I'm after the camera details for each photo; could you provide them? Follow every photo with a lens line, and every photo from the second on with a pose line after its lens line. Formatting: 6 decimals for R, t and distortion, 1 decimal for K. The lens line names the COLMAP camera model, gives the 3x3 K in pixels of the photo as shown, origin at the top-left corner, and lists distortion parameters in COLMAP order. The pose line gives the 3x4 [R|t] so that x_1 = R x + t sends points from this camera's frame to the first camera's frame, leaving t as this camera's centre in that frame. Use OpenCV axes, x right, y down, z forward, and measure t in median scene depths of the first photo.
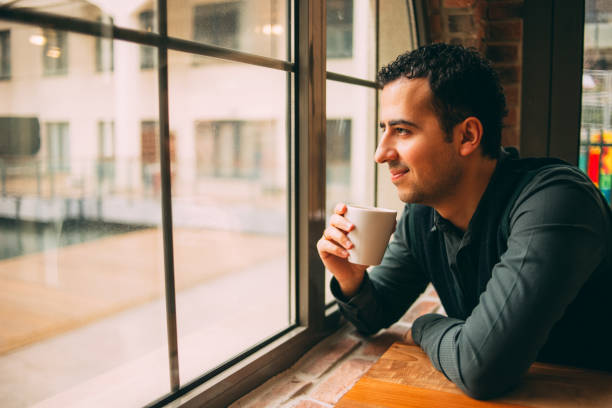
lens RADIAL K [[559.5, 0, 306.0], [0, 559.5, 204.0], [0, 0, 1]] dist [-0.095227, 0.003030]
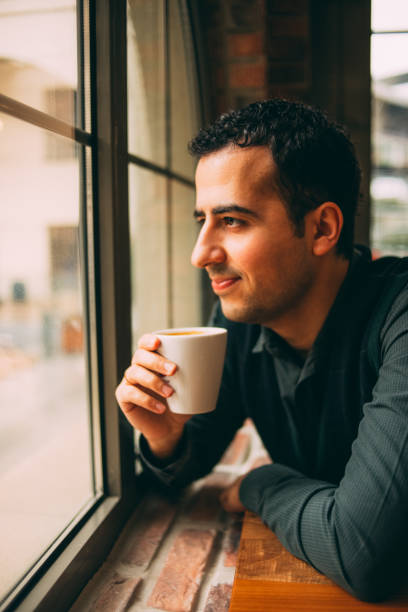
lens RADIAL K [[559.5, 0, 204.0], [0, 559.5, 297.0], [0, 0, 1]] dist [-0.095227, 0.003030]
pose [[0.962952, -0.034572, 0.267448, -0.054874], [0.037625, 0.999272, -0.006298, -0.034206], [-0.267036, 0.016127, 0.963552, 0.342810]]
